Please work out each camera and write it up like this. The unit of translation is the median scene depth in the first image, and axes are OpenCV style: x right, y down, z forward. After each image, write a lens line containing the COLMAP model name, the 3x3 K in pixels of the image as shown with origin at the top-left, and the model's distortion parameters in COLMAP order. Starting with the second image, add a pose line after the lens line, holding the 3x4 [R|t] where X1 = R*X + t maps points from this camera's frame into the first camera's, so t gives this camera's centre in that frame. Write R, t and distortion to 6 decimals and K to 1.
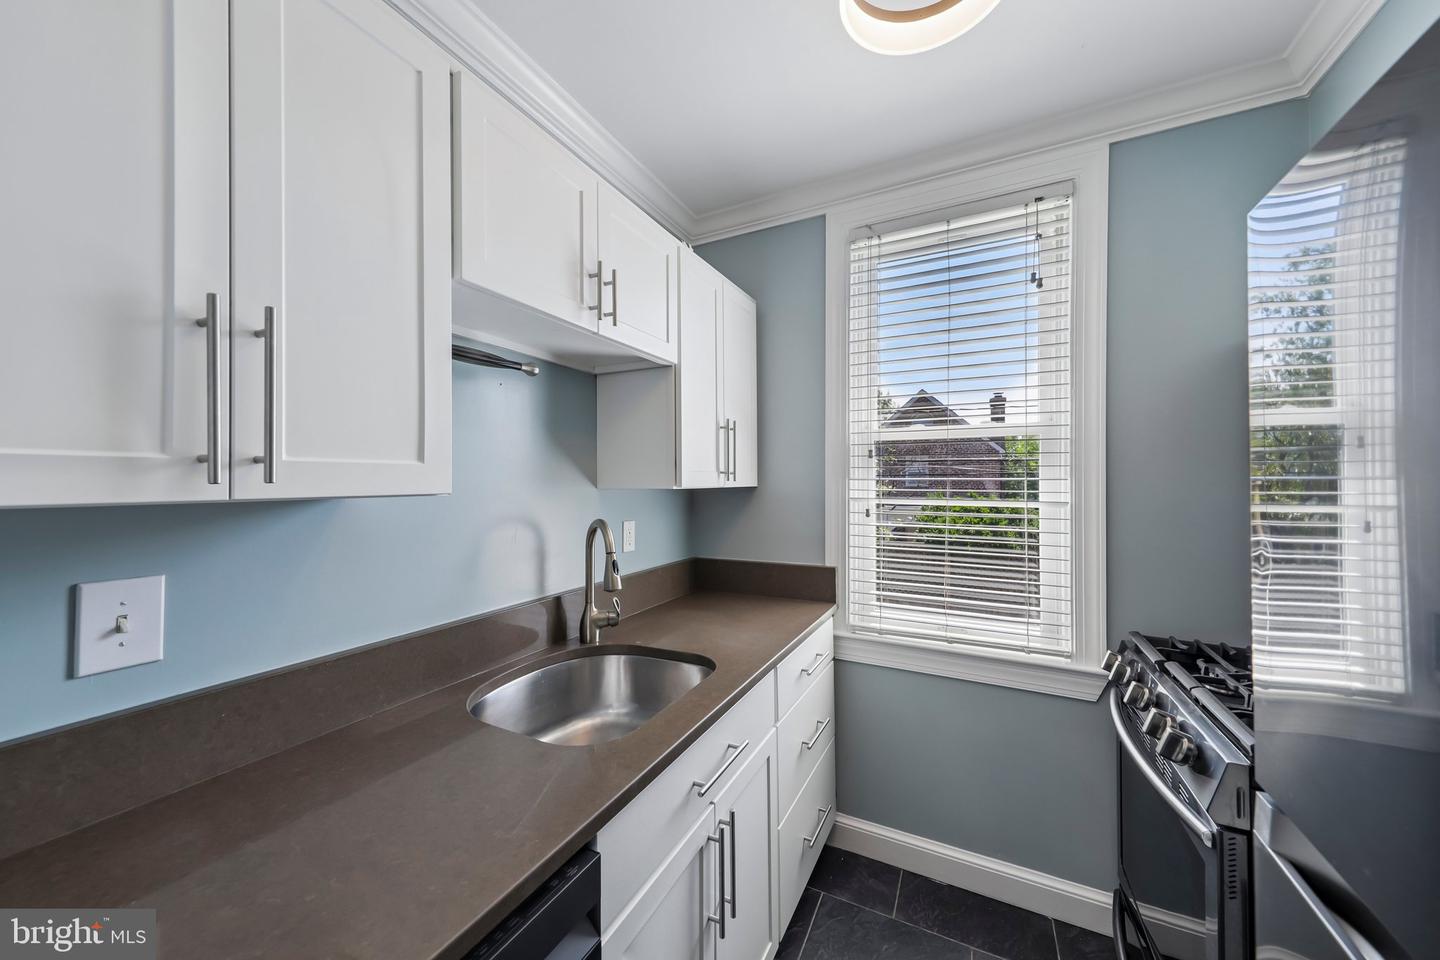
lens RADIAL K [[516.5, 0, 714.5], [0, 516.5, 478.1], [0, 0, 1]] dist [0.005668, 0.000066]
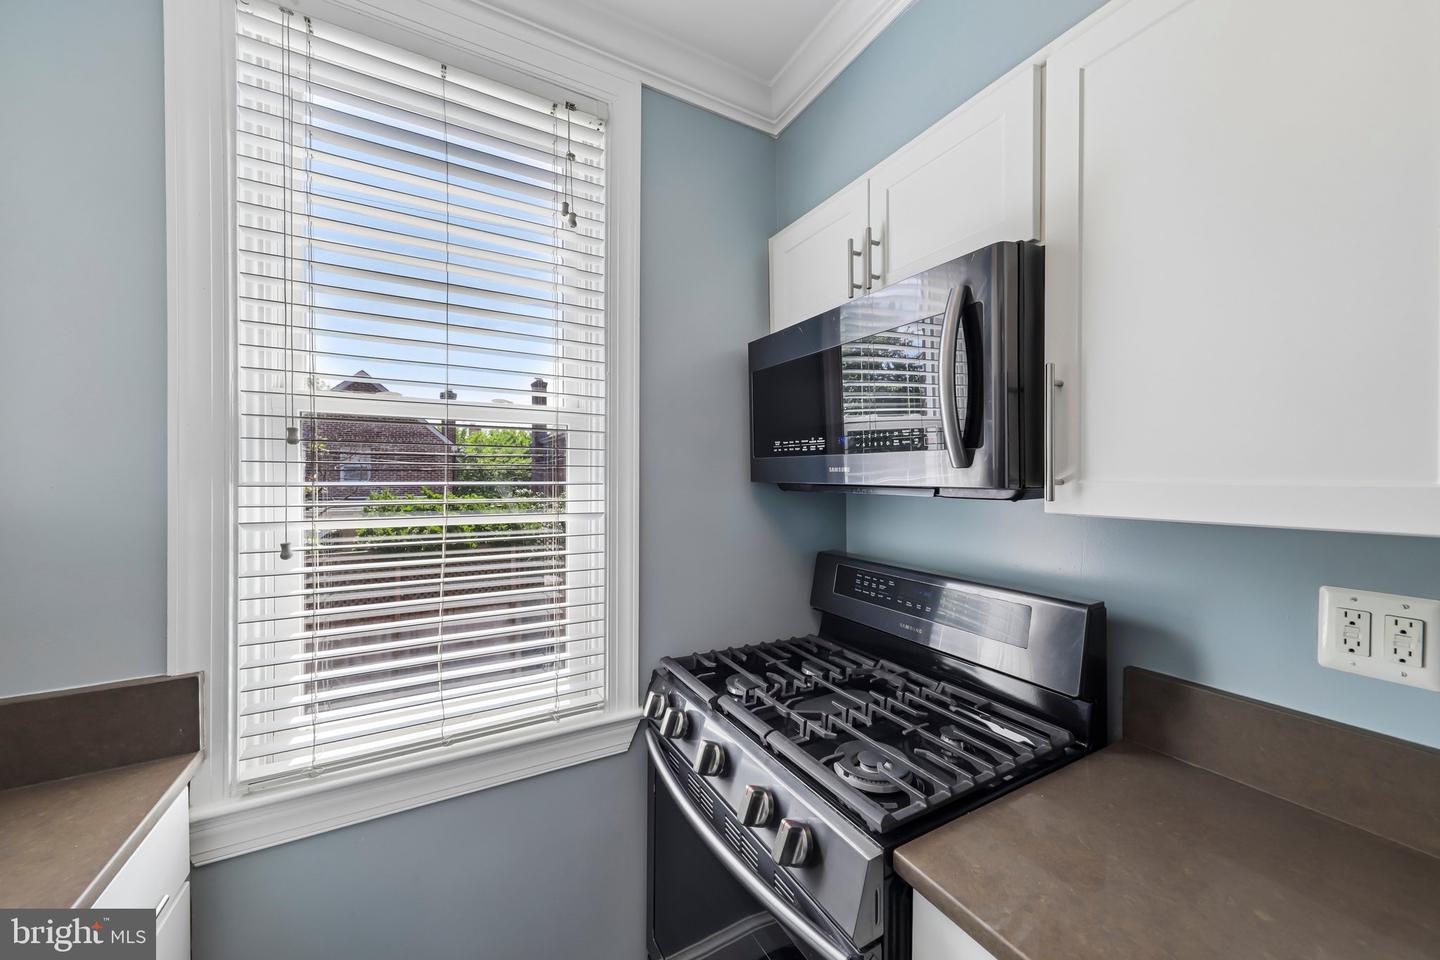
lens RADIAL K [[516.5, 0, 714.5], [0, 516.5, 478.1], [0, 0, 1]] dist [0.005668, 0.000066]
pose [[0.555130, -0.004248, 0.831753, 0.116542], [-0.003374, 0.999967, 0.007360, -0.011409], [-0.831757, -0.006892, 0.555097, 0.398582]]
